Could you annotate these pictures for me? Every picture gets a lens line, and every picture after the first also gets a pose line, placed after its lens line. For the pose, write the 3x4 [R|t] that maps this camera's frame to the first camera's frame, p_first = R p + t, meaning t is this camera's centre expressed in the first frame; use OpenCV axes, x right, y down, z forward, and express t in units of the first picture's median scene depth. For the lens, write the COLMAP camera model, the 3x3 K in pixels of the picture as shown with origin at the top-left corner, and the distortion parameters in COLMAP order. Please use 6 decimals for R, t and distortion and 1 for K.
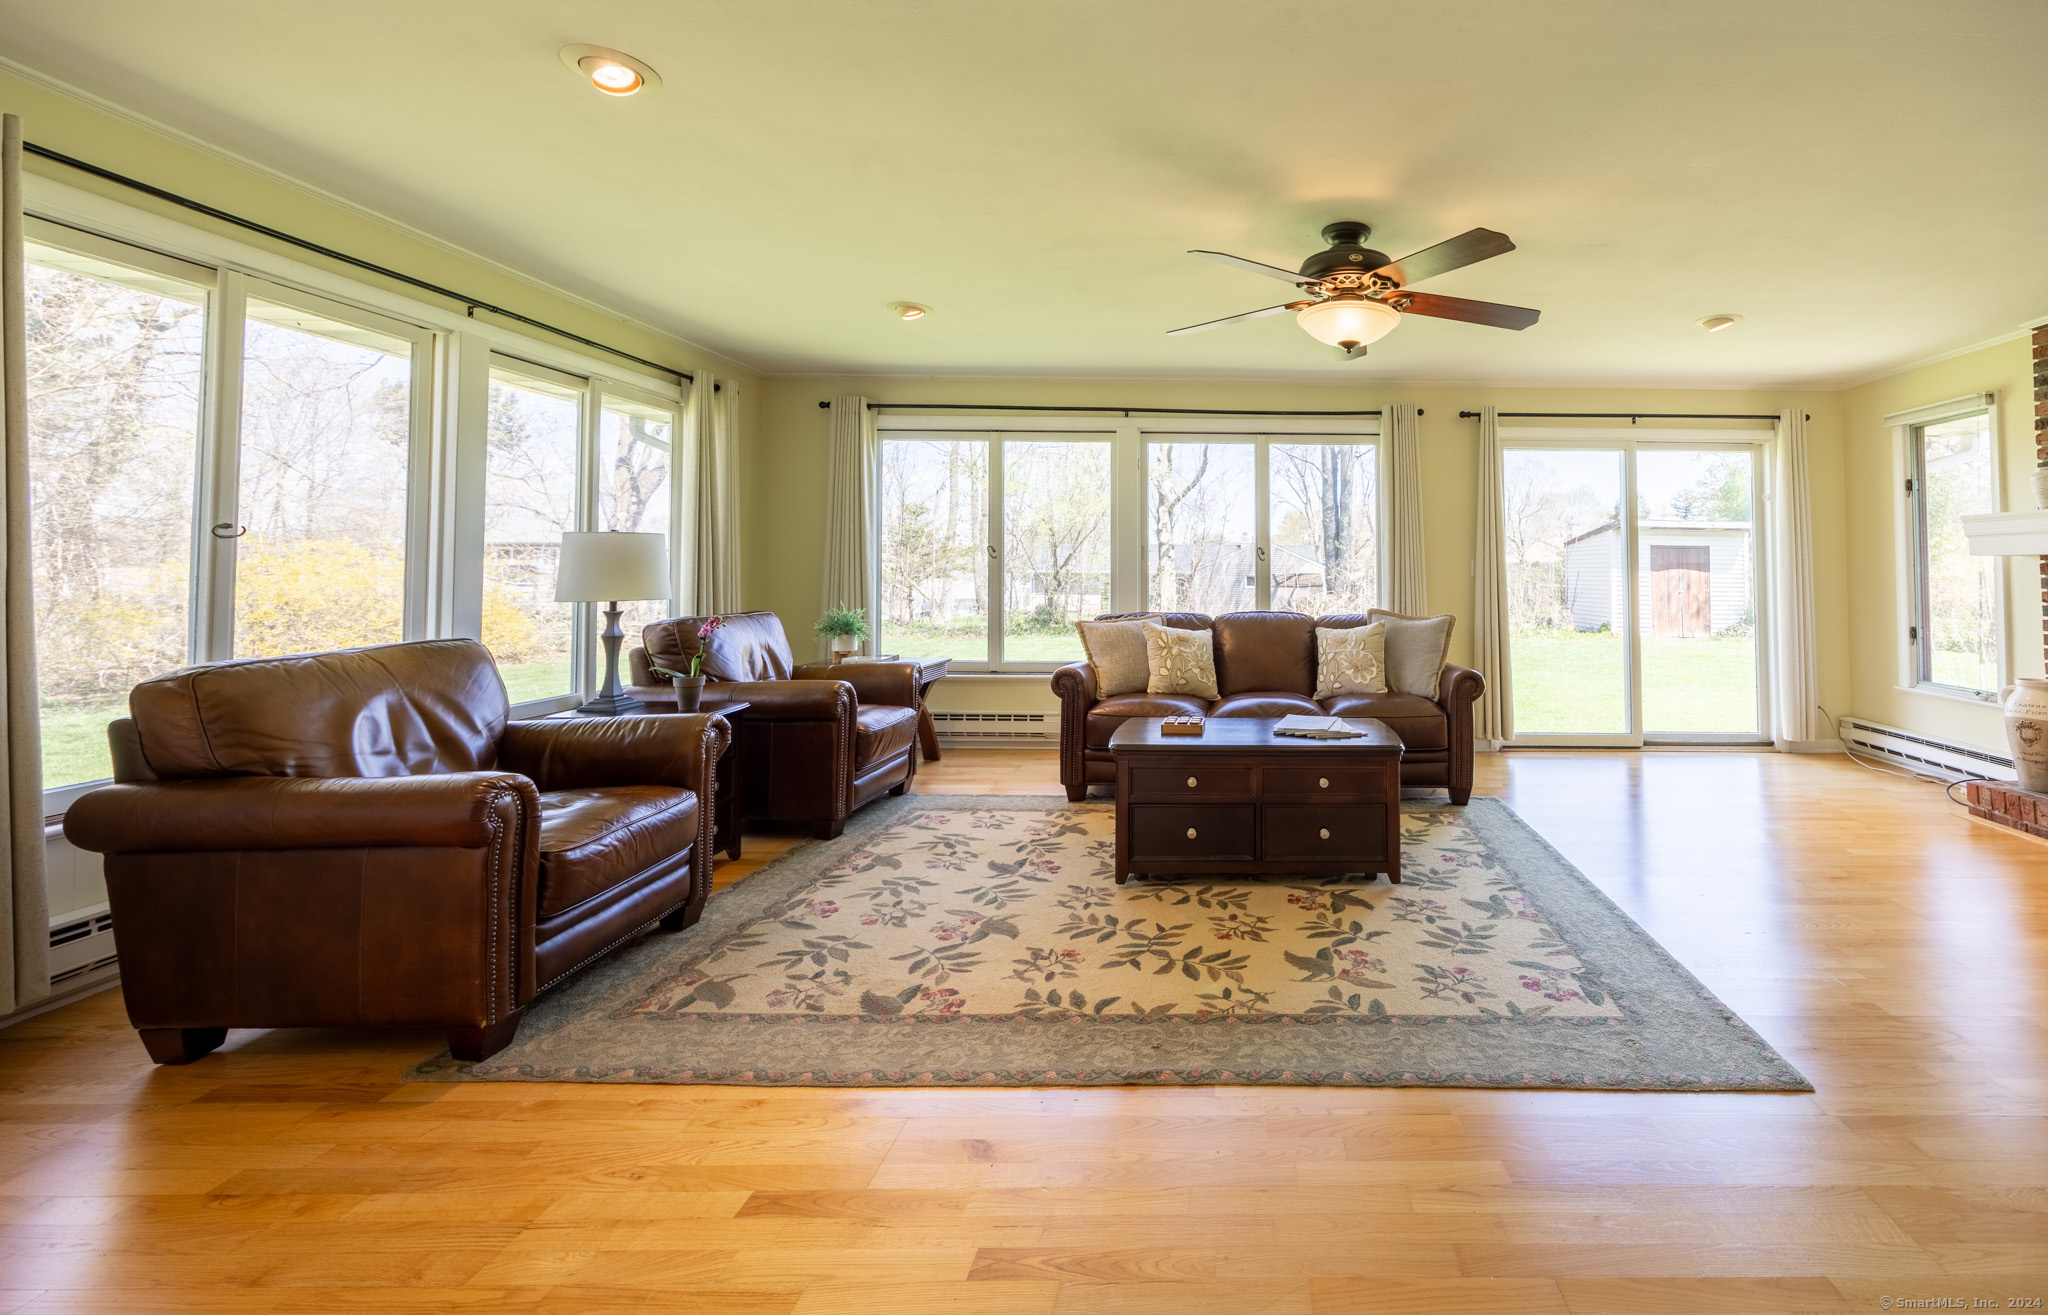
lens RADIAL K [[831.0, 0, 1236.5], [0, 831.0, 554.4], [0, 0, 1]] dist [0.000144, -0.000151]
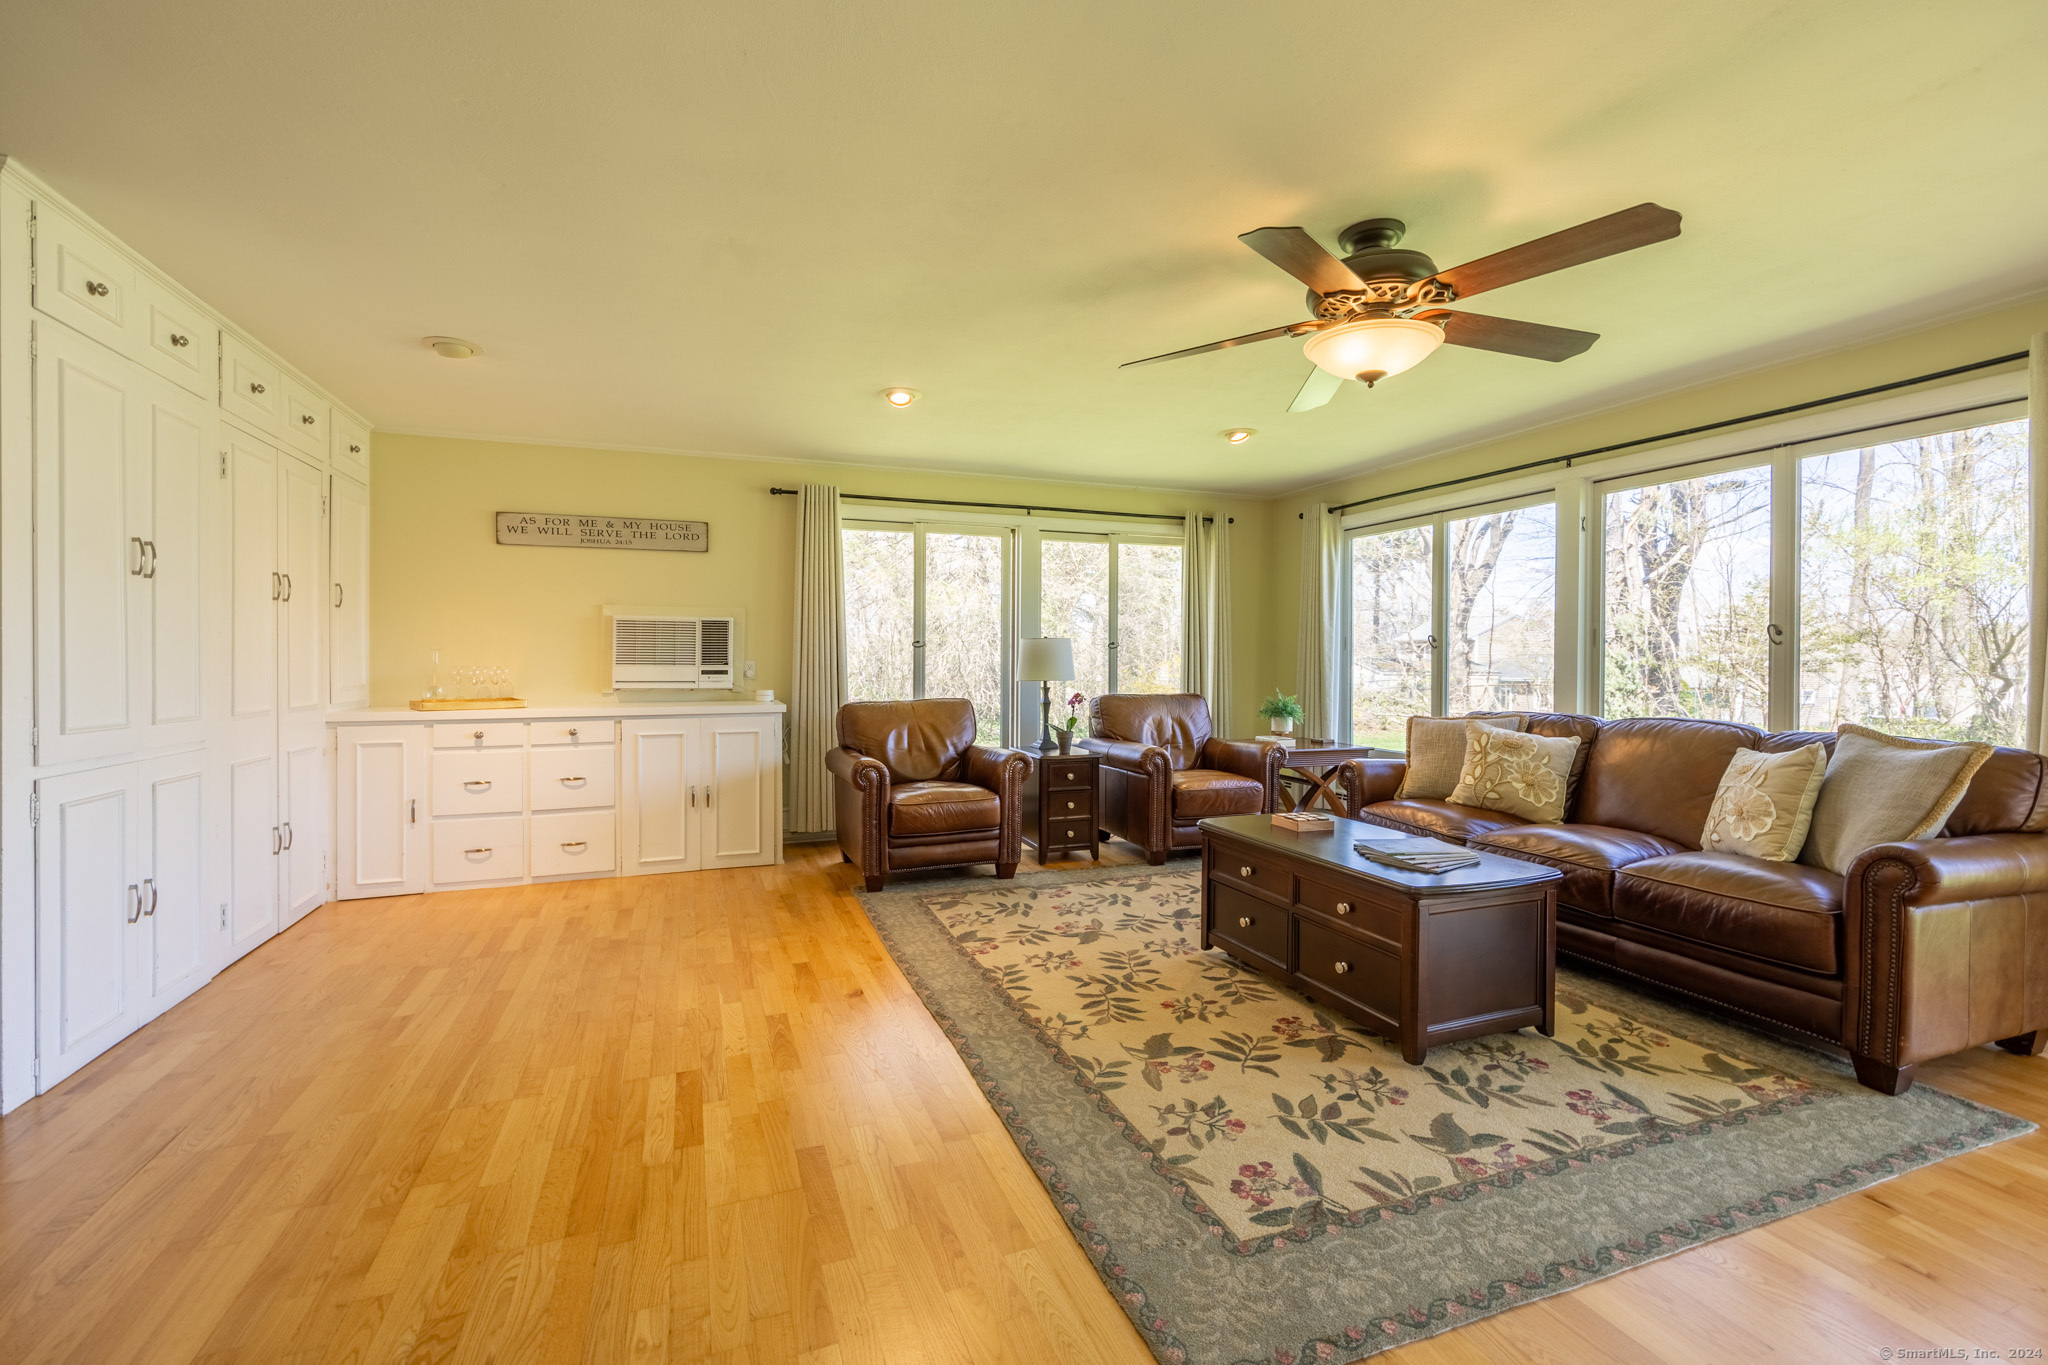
lens RADIAL K [[842.4, 0, 1013.3], [0, 842.4, 677.6], [0, 0, 1]] dist [0.013276, 0.000464]
pose [[0.353972, 0.014514, -0.935144, 0.753698], [0.019939, 0.999535, 0.023061, 0.011045], [0.935044, -0.026809, 0.353518, 0.367064]]
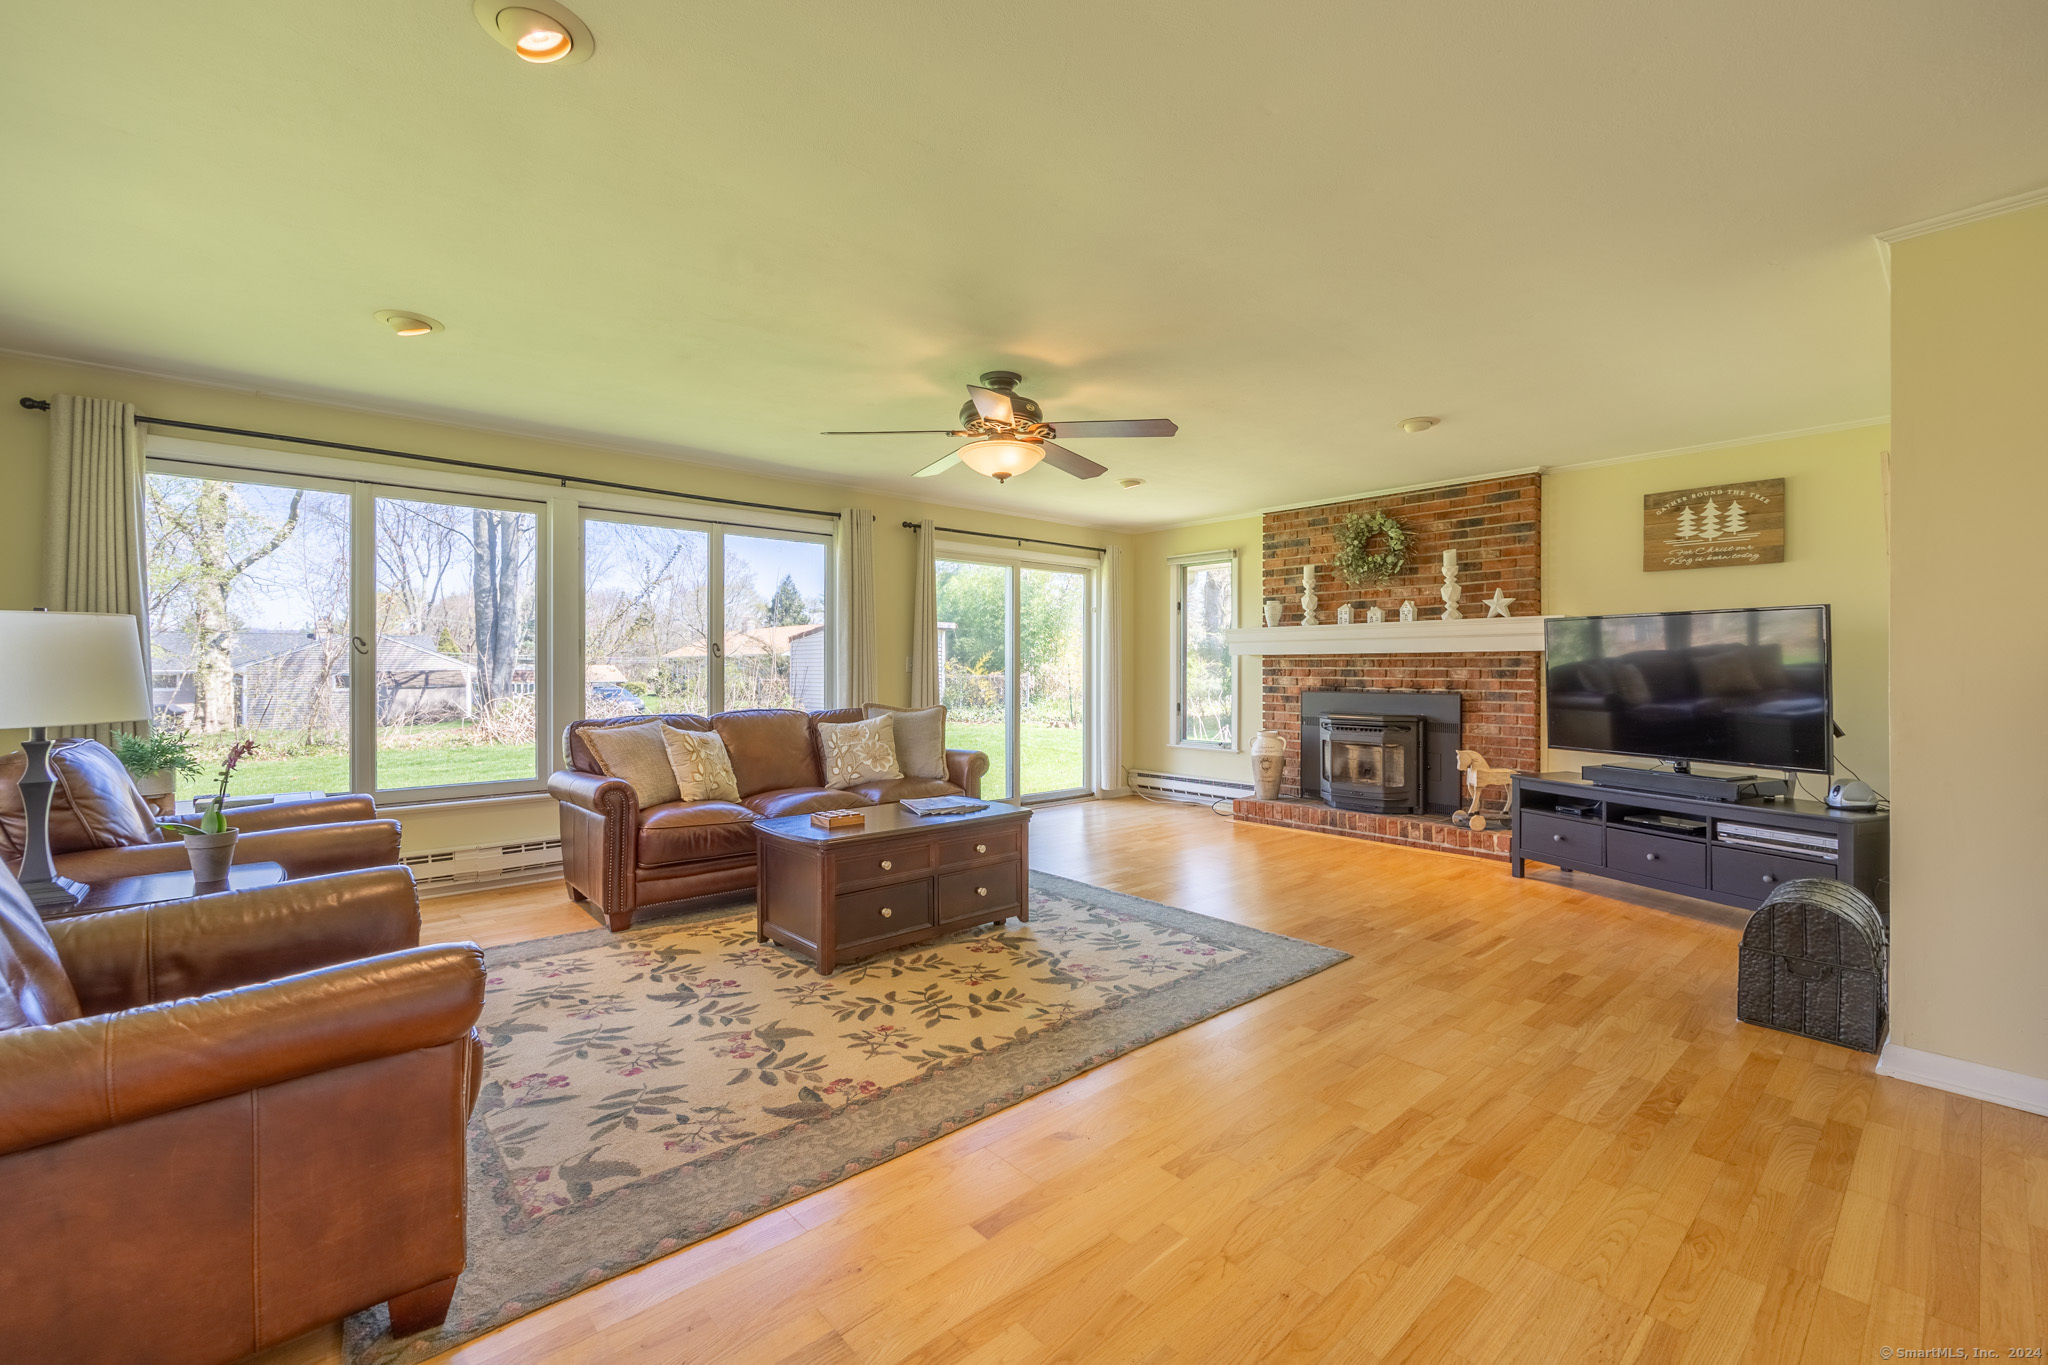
lens RADIAL K [[871.1, 0, 1018.7], [0, 871.1, 672.3], [0, 0, 1]] dist [0.000580, 0.000416]
pose [[0.755062, -0.010500, 0.655570, -0.626673], [-0.007670, 0.999662, 0.024846, -0.004223], [-0.655609, -0.023788, 0.754726, 0.042150]]
